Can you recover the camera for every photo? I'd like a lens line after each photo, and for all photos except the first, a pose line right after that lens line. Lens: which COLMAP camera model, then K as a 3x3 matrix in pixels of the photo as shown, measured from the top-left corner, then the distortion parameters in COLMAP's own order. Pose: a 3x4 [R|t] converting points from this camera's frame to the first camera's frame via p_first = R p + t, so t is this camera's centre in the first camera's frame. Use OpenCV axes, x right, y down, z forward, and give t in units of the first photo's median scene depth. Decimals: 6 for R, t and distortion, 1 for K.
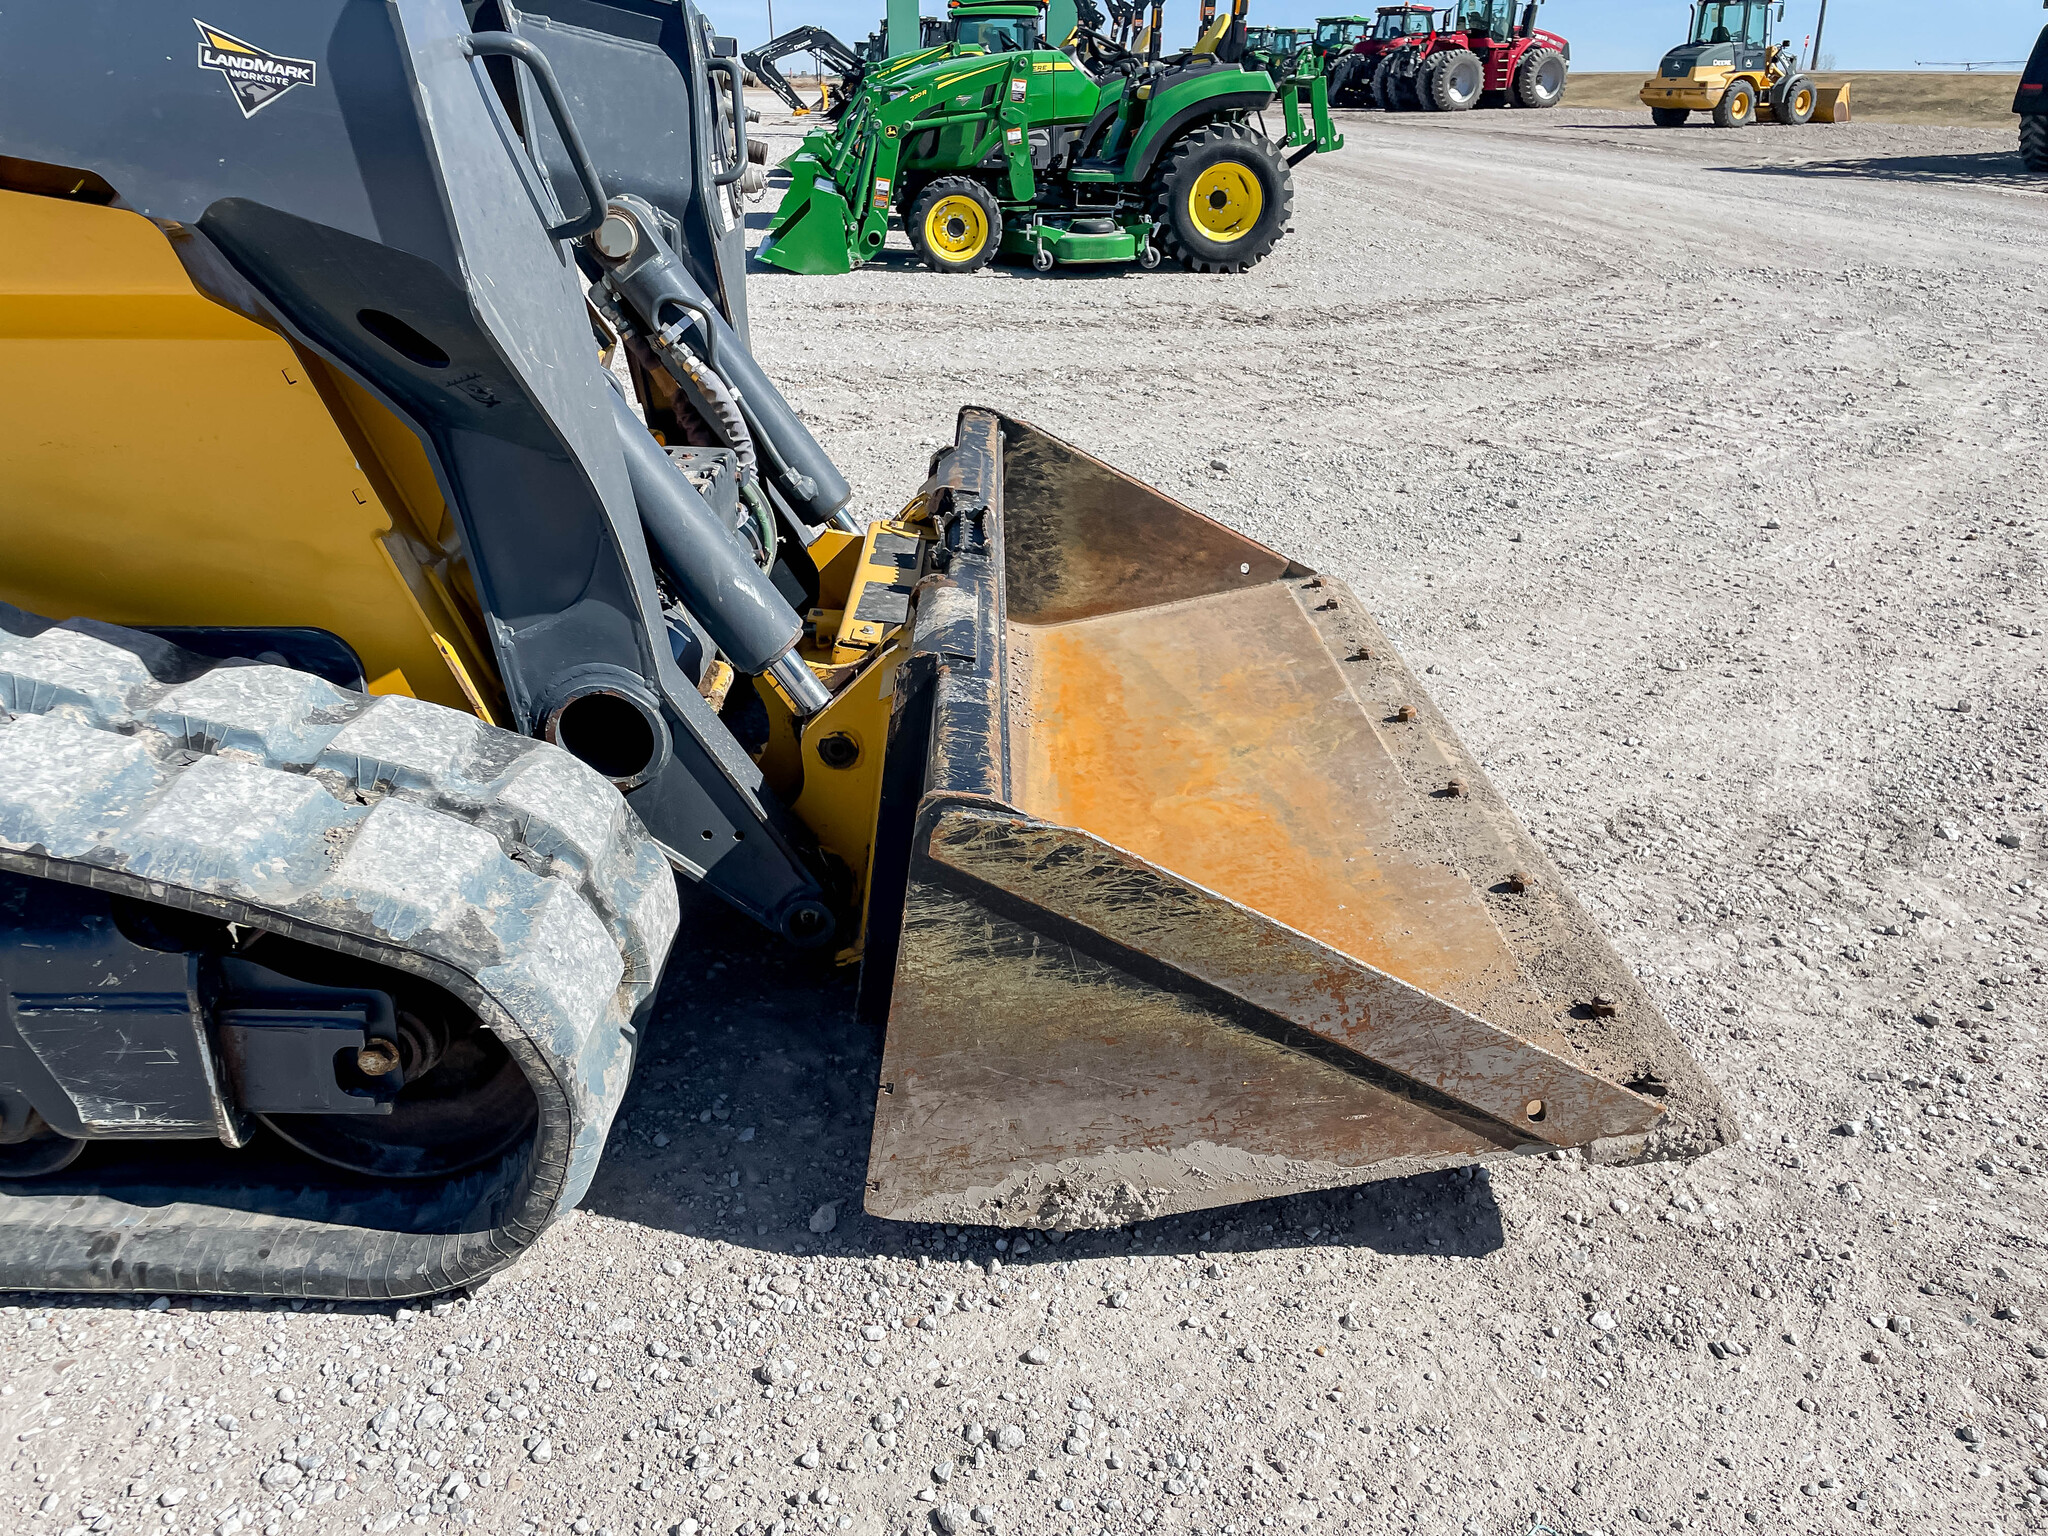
lens RADIAL K [[1457.0, 0, 1023.6], [0, 1457.0, 738.7], [0, 0, 1]] dist [0.078497, -0.098239]
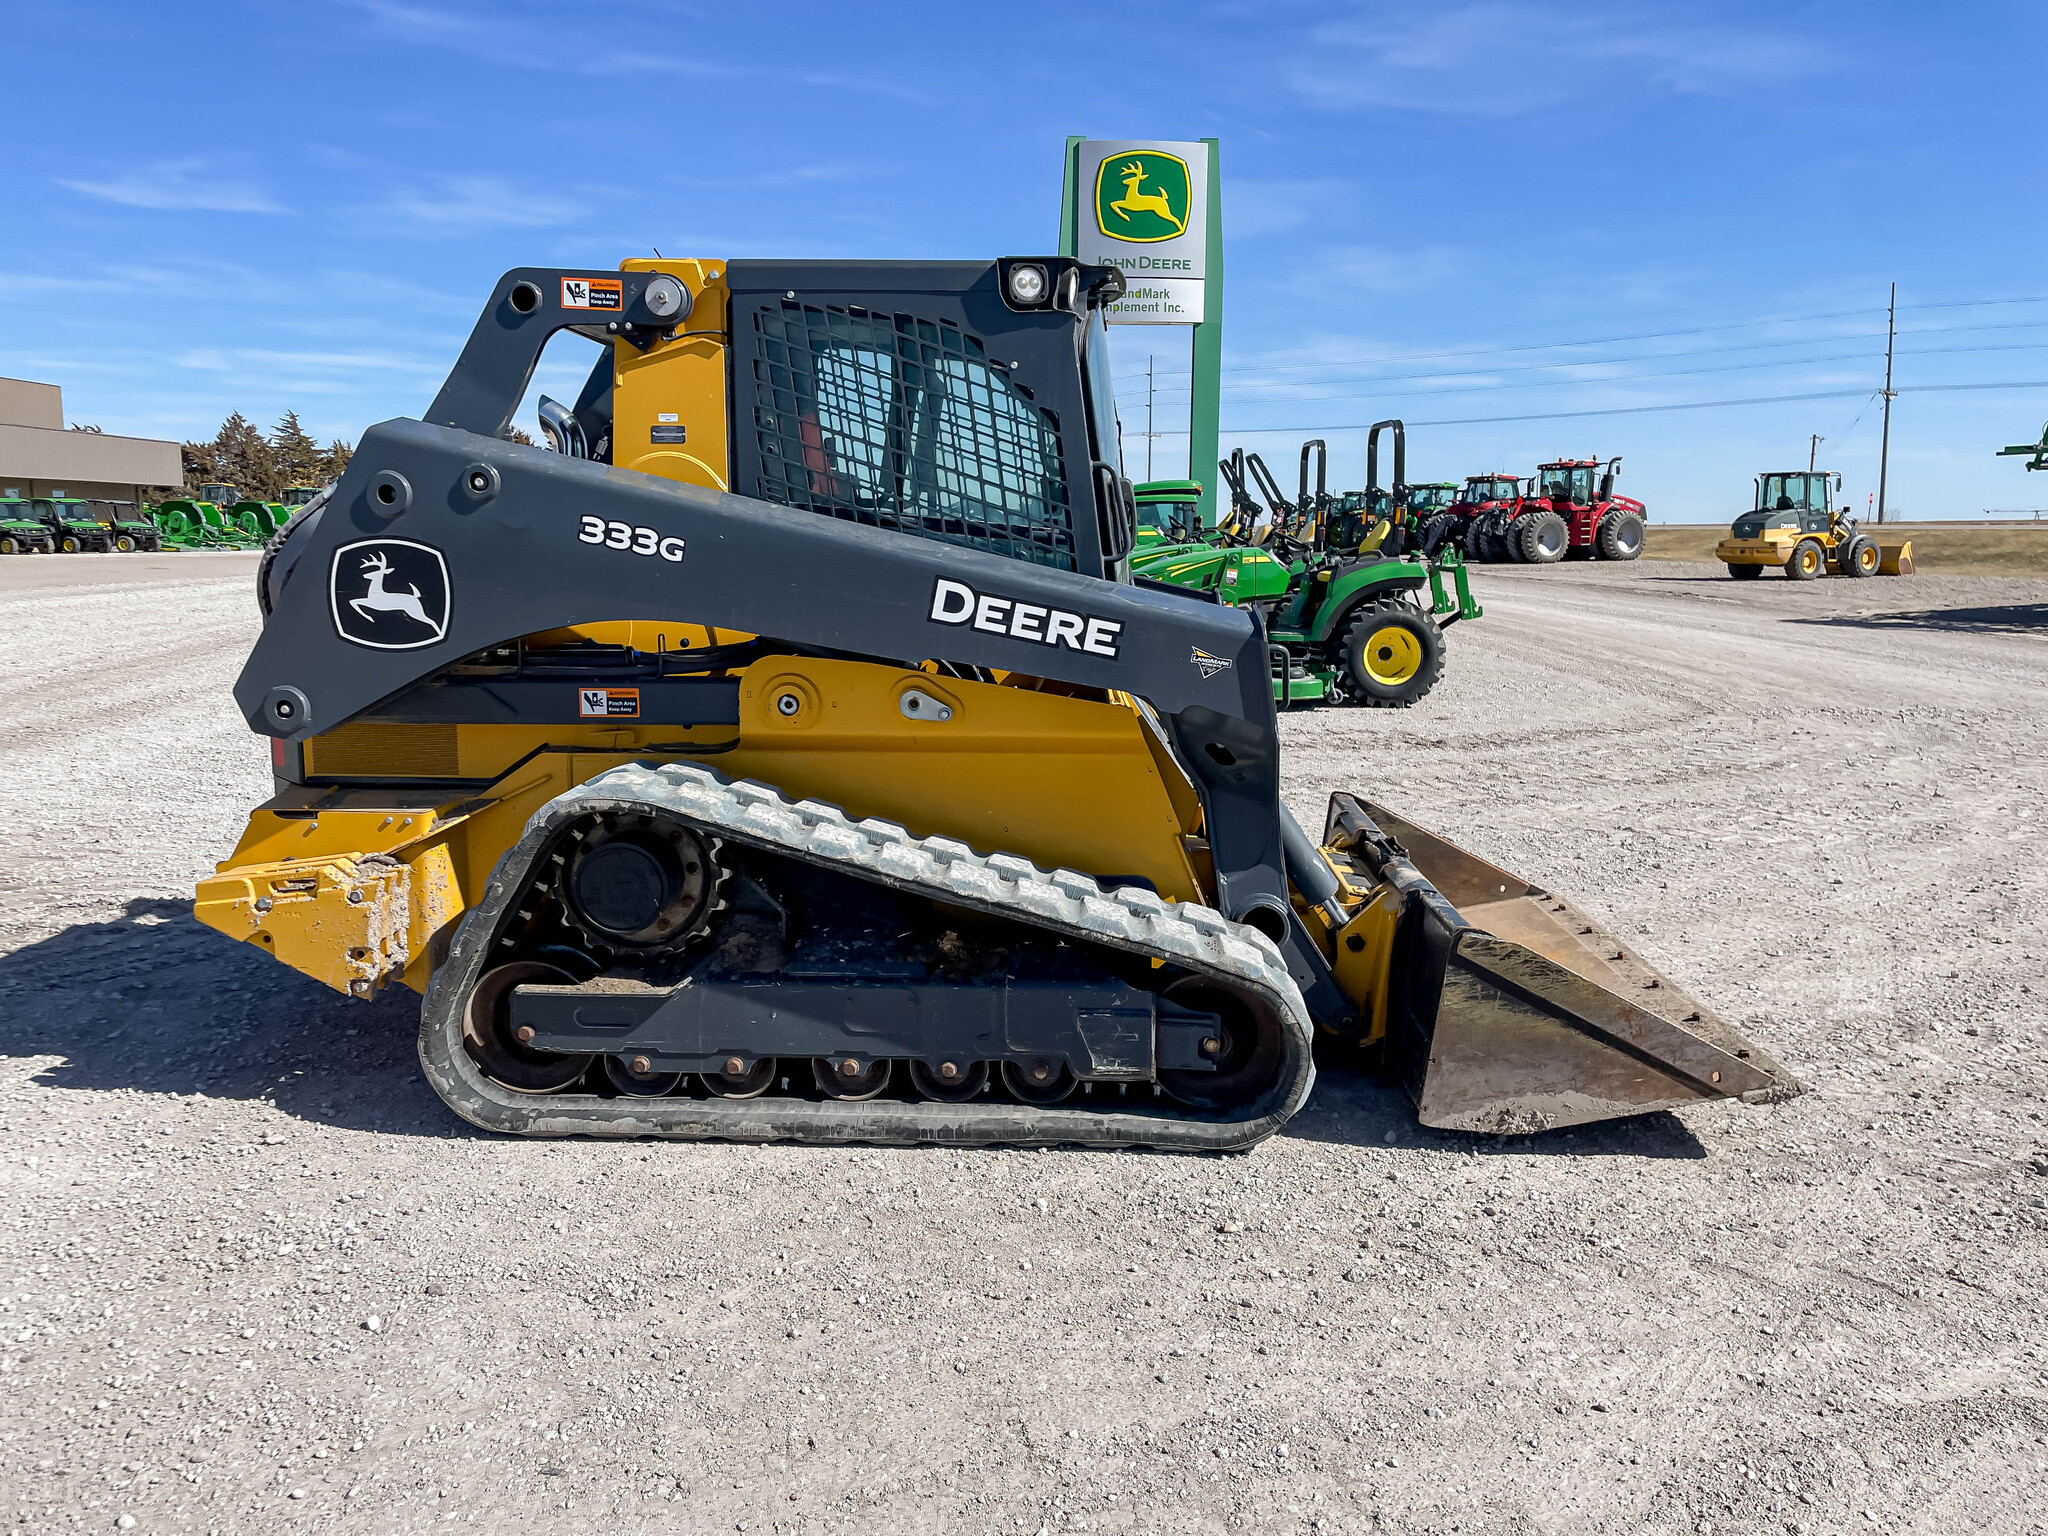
lens RADIAL K [[1521.9, 0, 1024.0], [0, 1521.9, 768.0], [0, 0, 1]] dist [0.089016, -0.123777]
pose [[0.998649, 0.006830, -0.051505, -0.140625], [-0.019786, 0.966618, -0.255455, 0.095960], [0.048041, 0.256129, 0.965448, -0.345561]]
